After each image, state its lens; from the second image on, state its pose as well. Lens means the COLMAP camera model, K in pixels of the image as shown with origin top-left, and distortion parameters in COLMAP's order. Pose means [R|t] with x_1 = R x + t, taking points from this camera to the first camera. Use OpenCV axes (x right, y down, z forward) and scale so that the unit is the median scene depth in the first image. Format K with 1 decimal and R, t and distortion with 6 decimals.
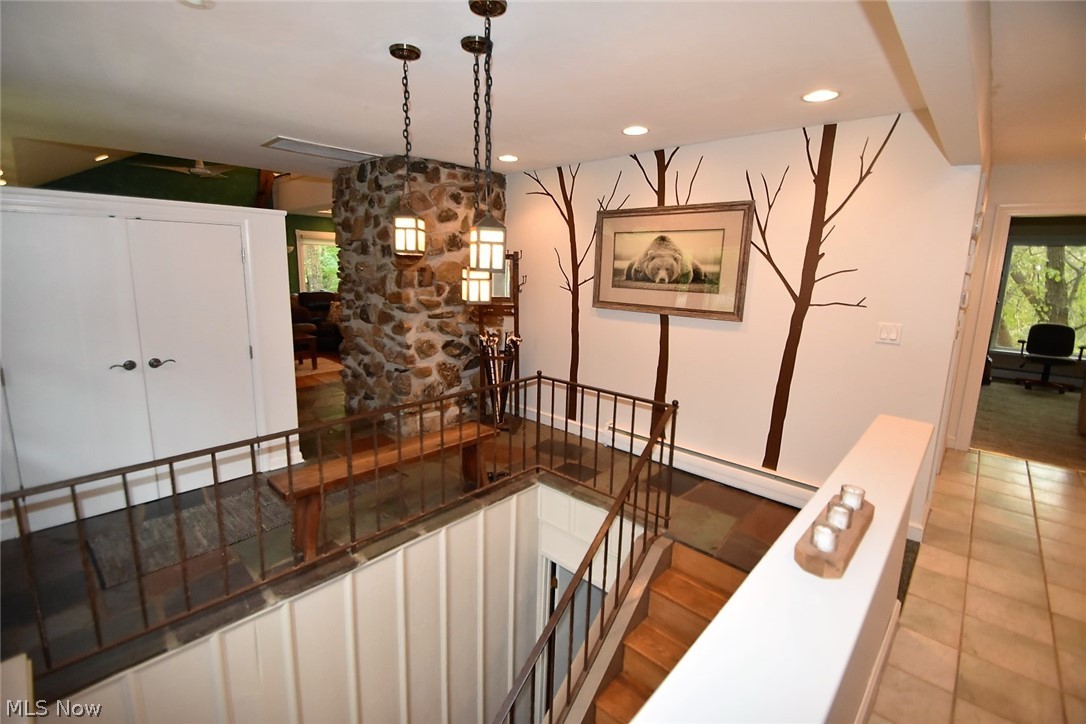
lens RADIAL K [[483.1, 0, 534.3], [0, 483.1, 355.5], [0, 0, 1]] dist [-0.000062, -0.000388]
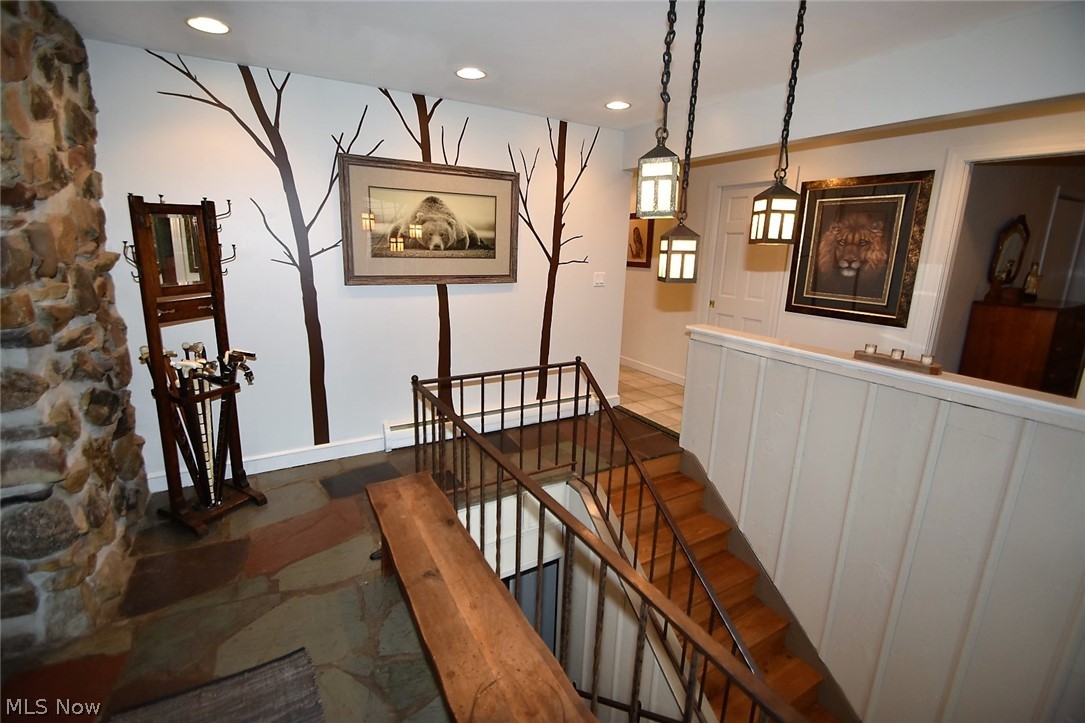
lens RADIAL K [[482.6, 0, 537.1], [0, 482.6, 355.4], [0, 0, 1]] dist [-0.000062, -0.000388]
pose [[0.280964, -0.234881, 0.930532, -0.594543], [0.156091, 0.967863, 0.197174, -0.110841], [-0.946940, 0.089849, 0.308597, 0.575553]]
